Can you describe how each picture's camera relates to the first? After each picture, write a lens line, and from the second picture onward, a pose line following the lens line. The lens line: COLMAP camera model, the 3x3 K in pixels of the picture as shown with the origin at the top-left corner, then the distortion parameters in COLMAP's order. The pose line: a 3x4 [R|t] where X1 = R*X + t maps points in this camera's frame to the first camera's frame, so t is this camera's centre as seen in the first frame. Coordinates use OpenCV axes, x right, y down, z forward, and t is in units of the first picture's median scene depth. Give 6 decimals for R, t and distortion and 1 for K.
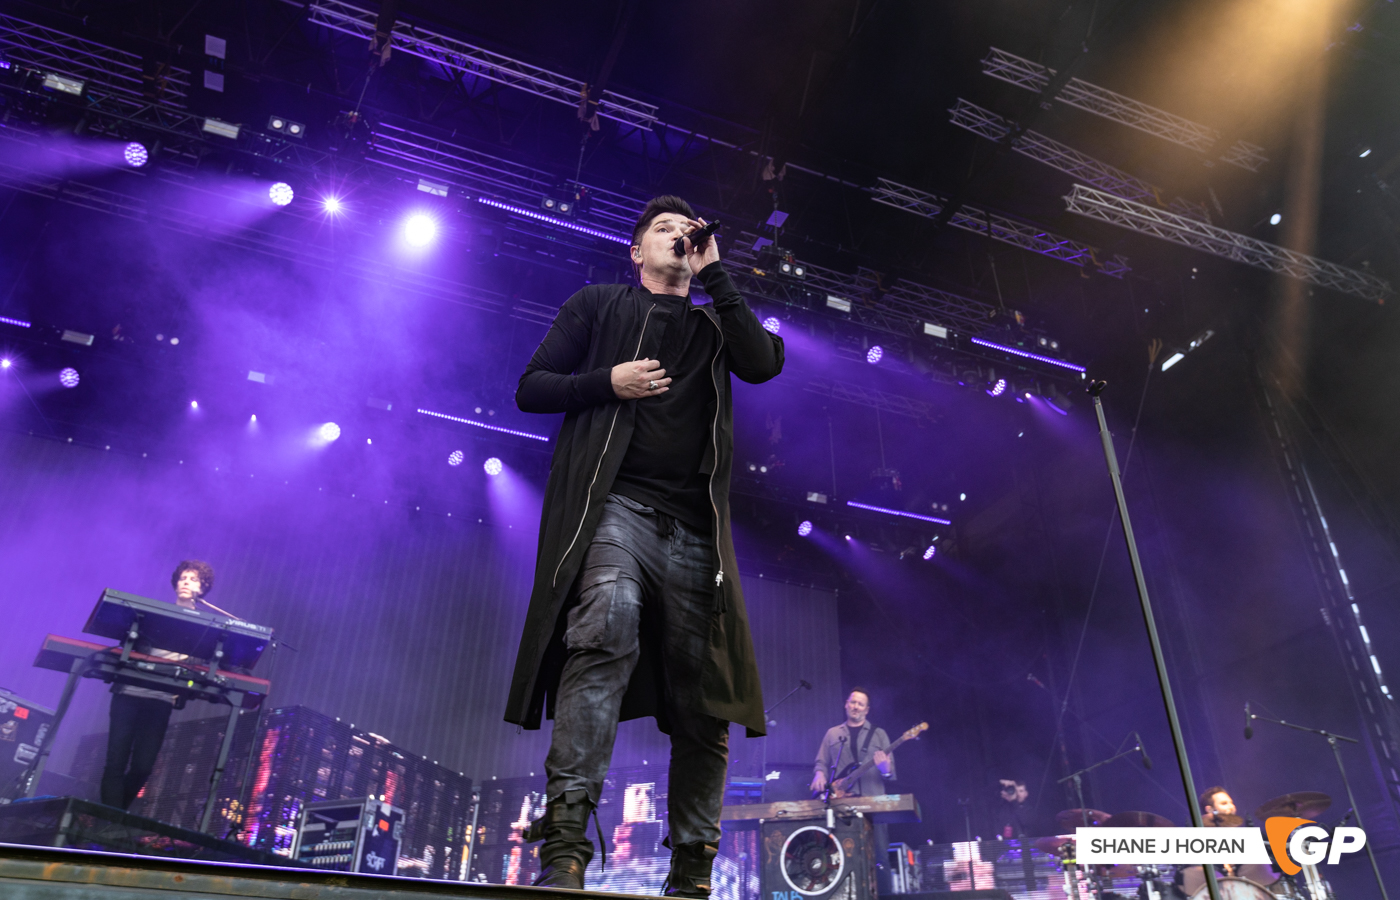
lens RADIAL K [[1080.7, 0, 706.2], [0, 1080.7, 396.3], [0, 0, 1]] dist [0.002114, -0.000594]
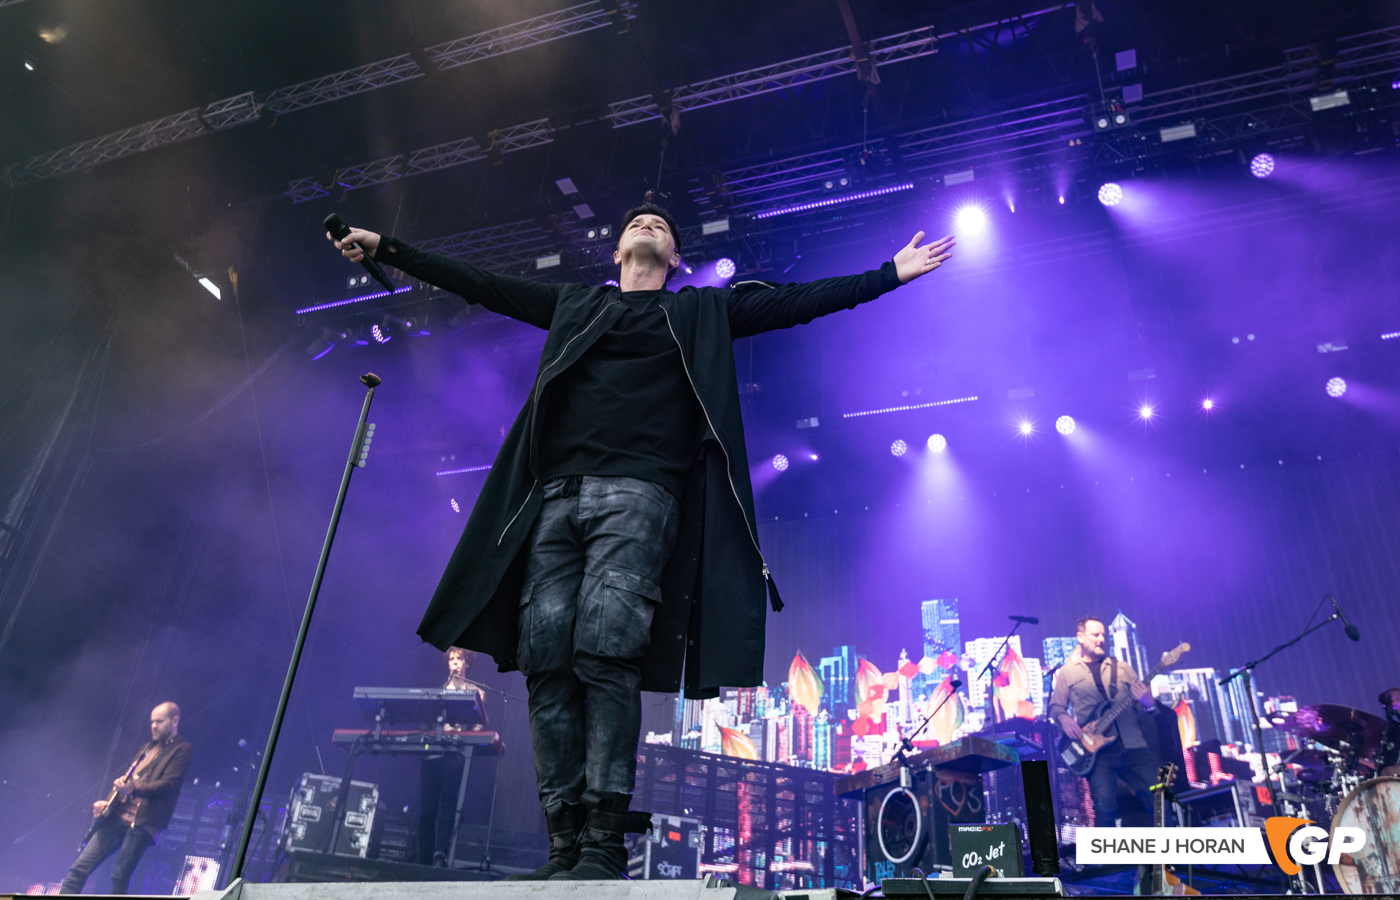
lens RADIAL K [[1150.7, 0, 703.7], [0, 1150.7, 339.2], [0, 0, 1]] dist [0.005845, -0.009765]
pose [[0.729139, -0.365500, -0.578589, 0.682618], [0.351919, 0.925341, -0.141058, 0.124370], [0.586949, -0.100766, 0.803329, 0.154146]]
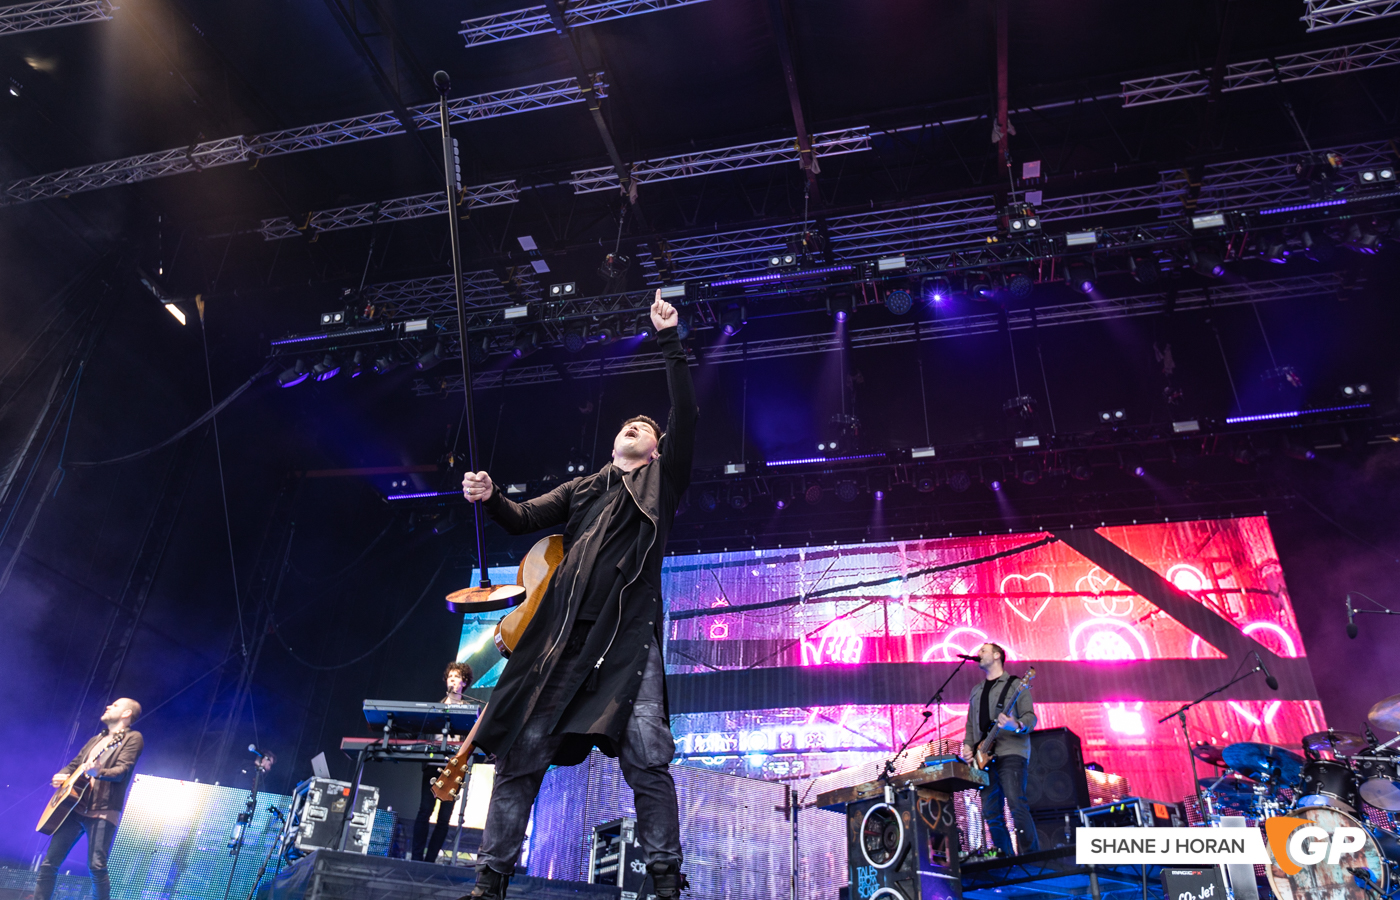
lens RADIAL K [[1035.2, 0, 697.2], [0, 1035.2, 398.8], [0, 0, 1]] dist [-0.002630, -0.001348]
pose [[0.803753, -0.313800, -0.505480, 0.591518], [0.311929, 0.945727, -0.091111, 0.057683], [0.506637, -0.084443, 0.858014, 0.068780]]
